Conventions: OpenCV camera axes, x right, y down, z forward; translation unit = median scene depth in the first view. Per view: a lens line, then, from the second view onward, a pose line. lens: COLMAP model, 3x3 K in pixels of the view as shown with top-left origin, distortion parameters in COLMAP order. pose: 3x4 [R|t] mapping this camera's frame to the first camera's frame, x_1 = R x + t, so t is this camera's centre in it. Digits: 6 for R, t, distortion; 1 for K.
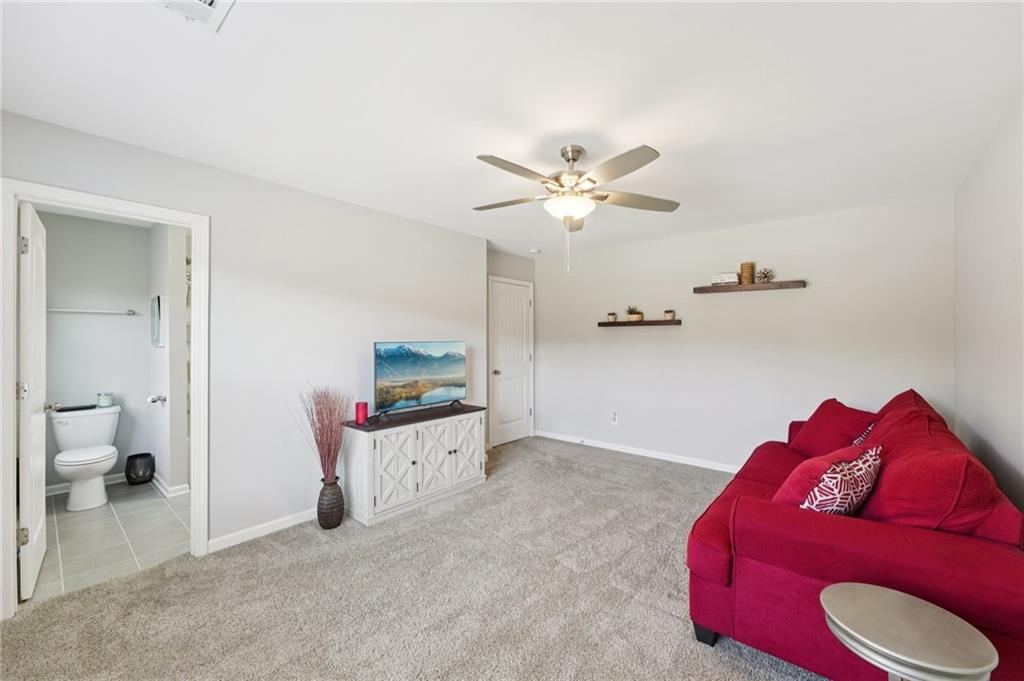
lens RADIAL K [[416.4, 0, 507.6], [0, 416.4, 339.6], [0, 0, 1]] dist [0.000481, -0.001243]
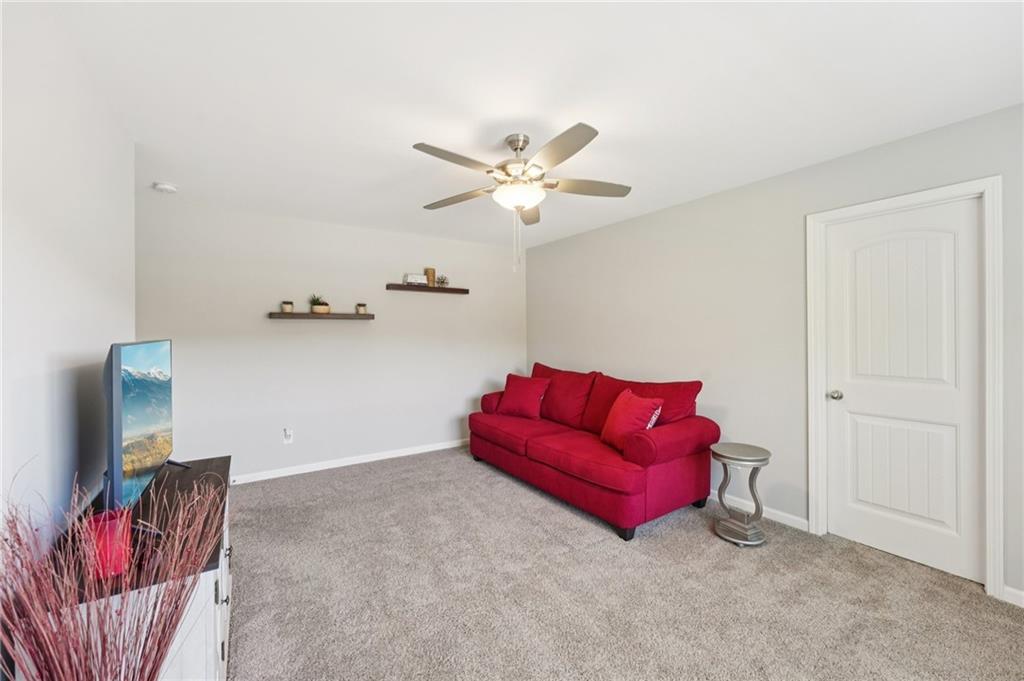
lens RADIAL K [[416.4, 0, 510.9], [0, 416.4, 336.6], [0, 0, 1]] dist [0.000481, -0.001243]
pose [[0.254589, -0.012769, 0.966965, -0.483527], [0.008353, 0.999905, 0.011005, -0.004071], [-0.967013, 0.005275, 0.254671, 0.471852]]
